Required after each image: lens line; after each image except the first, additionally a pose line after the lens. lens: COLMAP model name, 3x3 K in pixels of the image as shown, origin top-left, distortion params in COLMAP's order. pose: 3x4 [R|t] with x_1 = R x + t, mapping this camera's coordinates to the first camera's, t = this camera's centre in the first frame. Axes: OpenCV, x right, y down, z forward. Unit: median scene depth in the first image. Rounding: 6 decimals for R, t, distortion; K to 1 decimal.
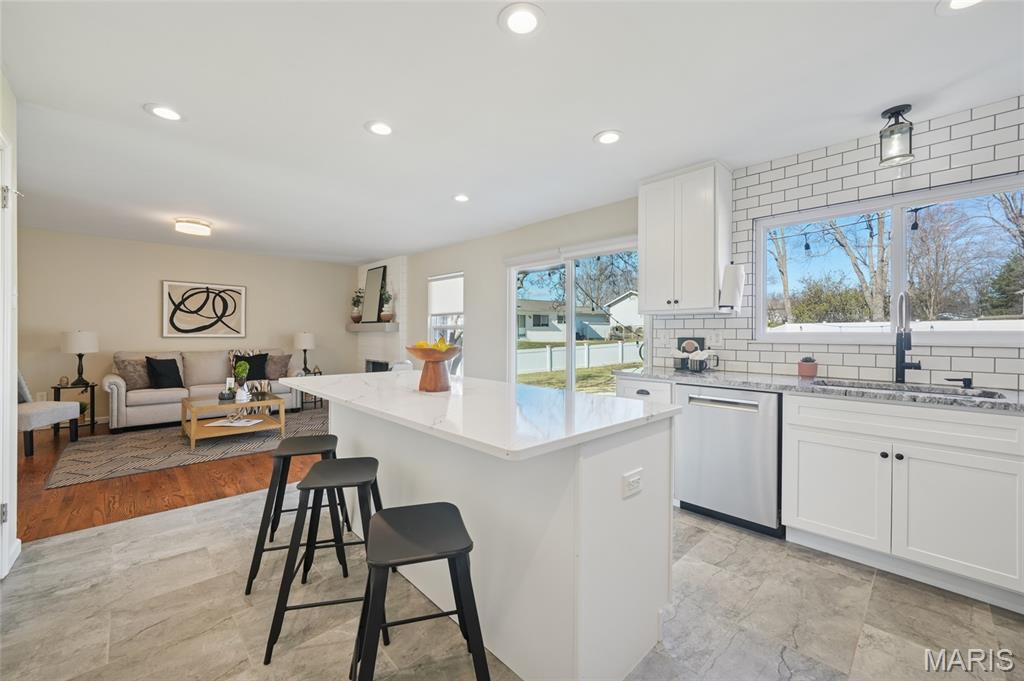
lens RADIAL K [[410.1, 0, 514.0], [0, 410.1, 337.1], [0, 0, 1]] dist [0.001830, 0.000049]
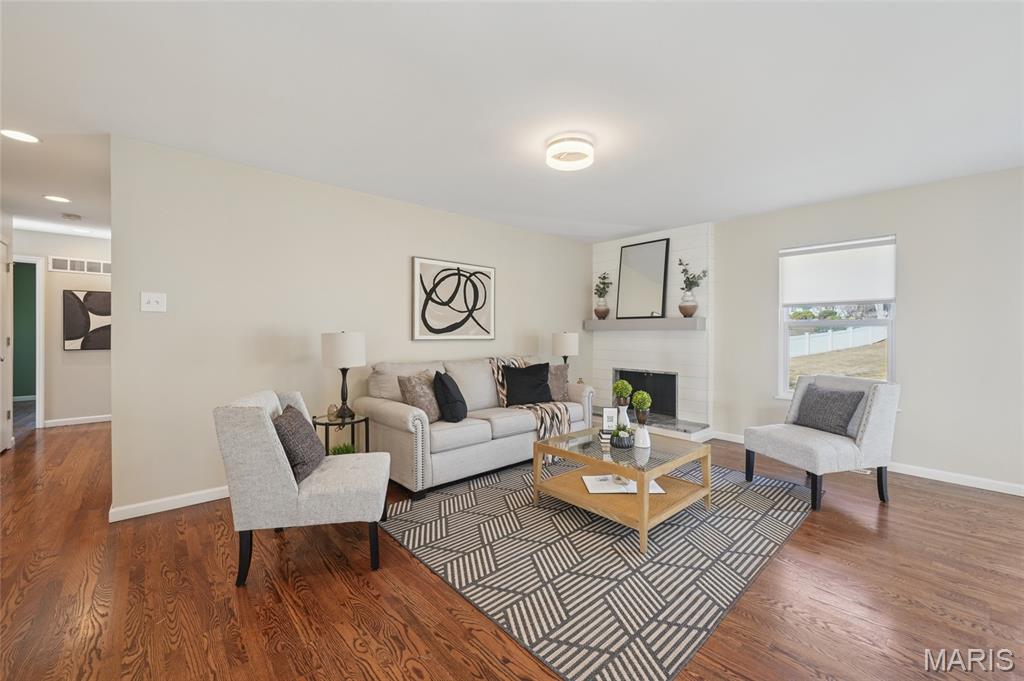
lens RADIAL K [[410.1, 0, 510.0], [0, 410.1, 338.2], [0, 0, 1]] dist [0.001830, 0.000049]
pose [[0.999315, -0.004601, -0.036711, -0.644271], [0.004765, 0.999979, 0.004396, -0.005174], [0.036690, -0.004568, 0.999316, 0.314055]]
